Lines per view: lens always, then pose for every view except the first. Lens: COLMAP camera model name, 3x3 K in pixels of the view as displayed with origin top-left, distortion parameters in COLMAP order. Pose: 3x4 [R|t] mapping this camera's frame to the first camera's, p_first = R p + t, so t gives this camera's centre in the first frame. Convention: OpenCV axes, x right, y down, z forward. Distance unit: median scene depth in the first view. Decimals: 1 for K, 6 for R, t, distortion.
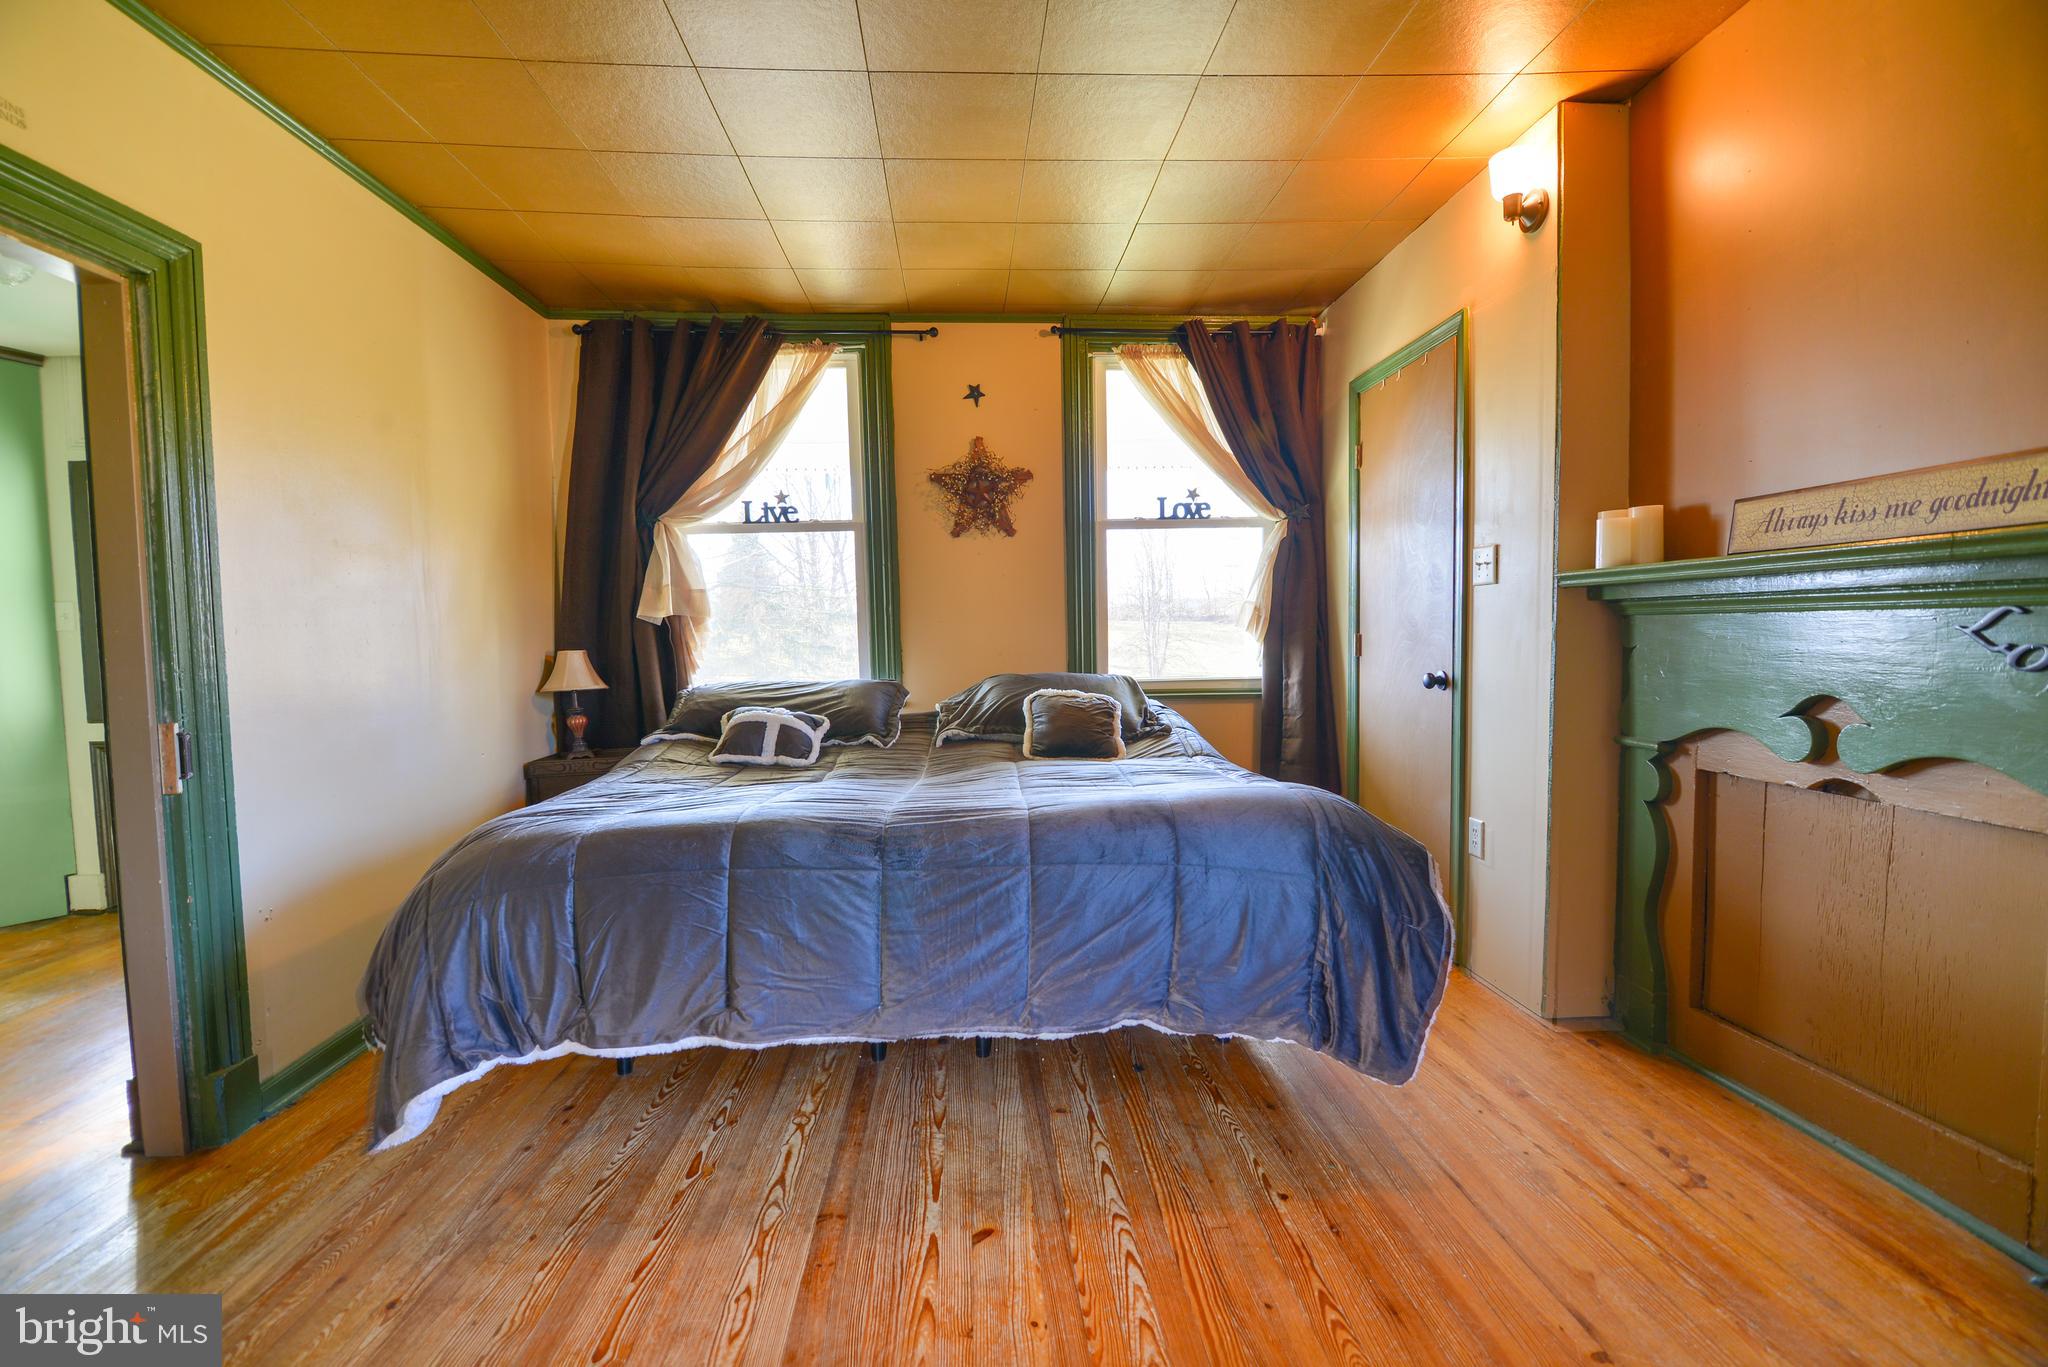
lens RADIAL K [[855.3, 0, 1024.0], [0, 855.3, 683.5], [0, 0, 1]] dist [0.000245, -0.013108]
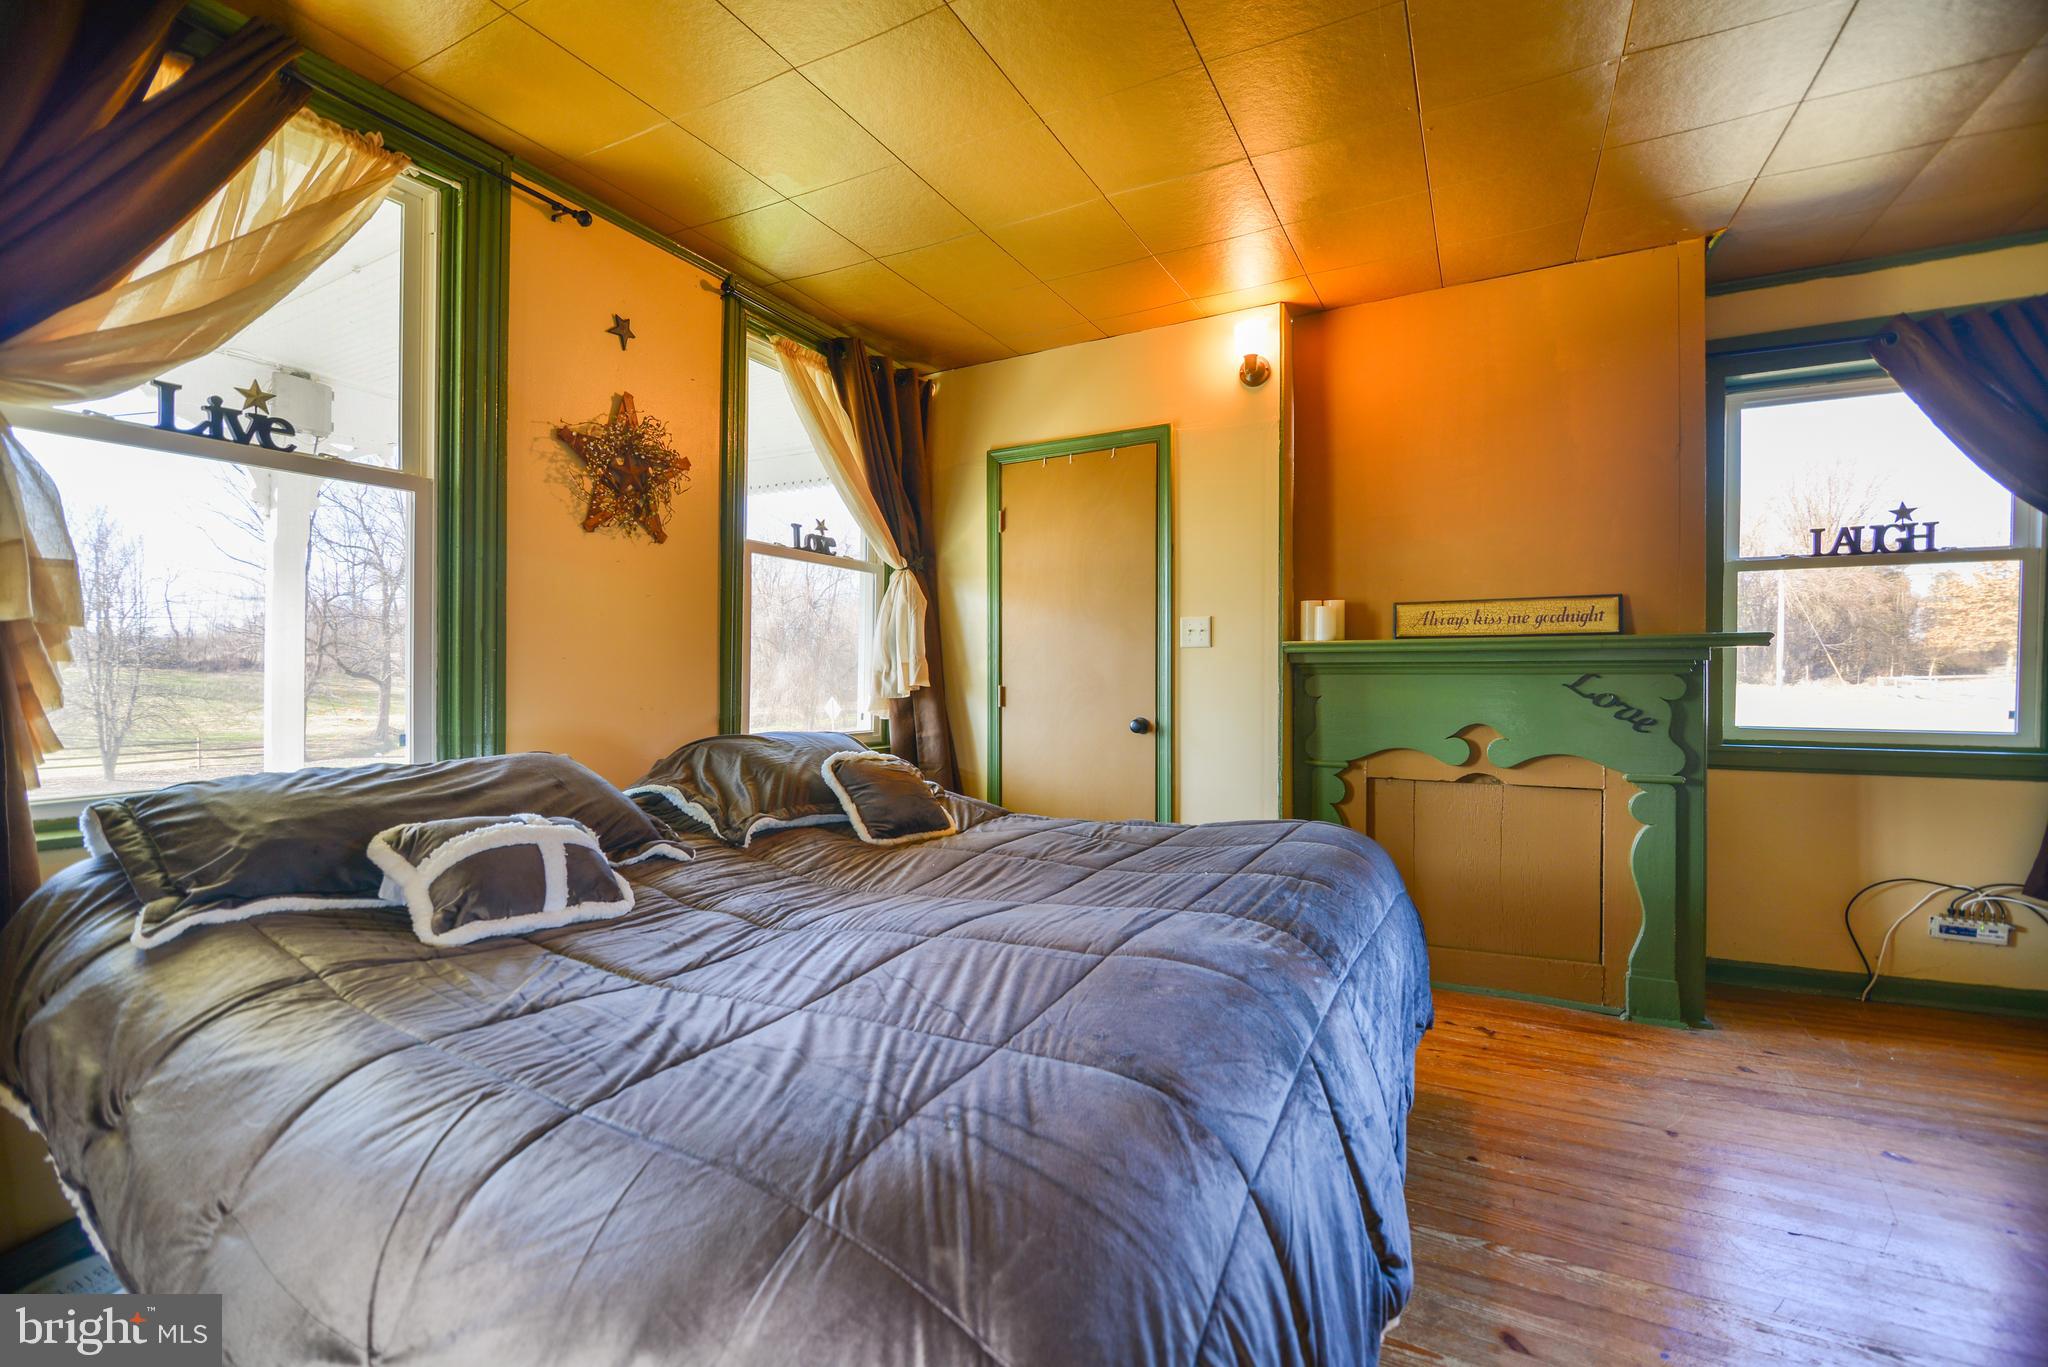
lens RADIAL K [[855.3, 0, 1024.0], [0, 855.3, 683.5], [0, 0, 1]] dist [0.000245, -0.013108]
pose [[0.547296, 0.015166, 0.836801, -0.455436], [0.039828, 0.998231, -0.044140, -0.012794], [-0.835991, 0.057485, 0.545724, 0.377871]]
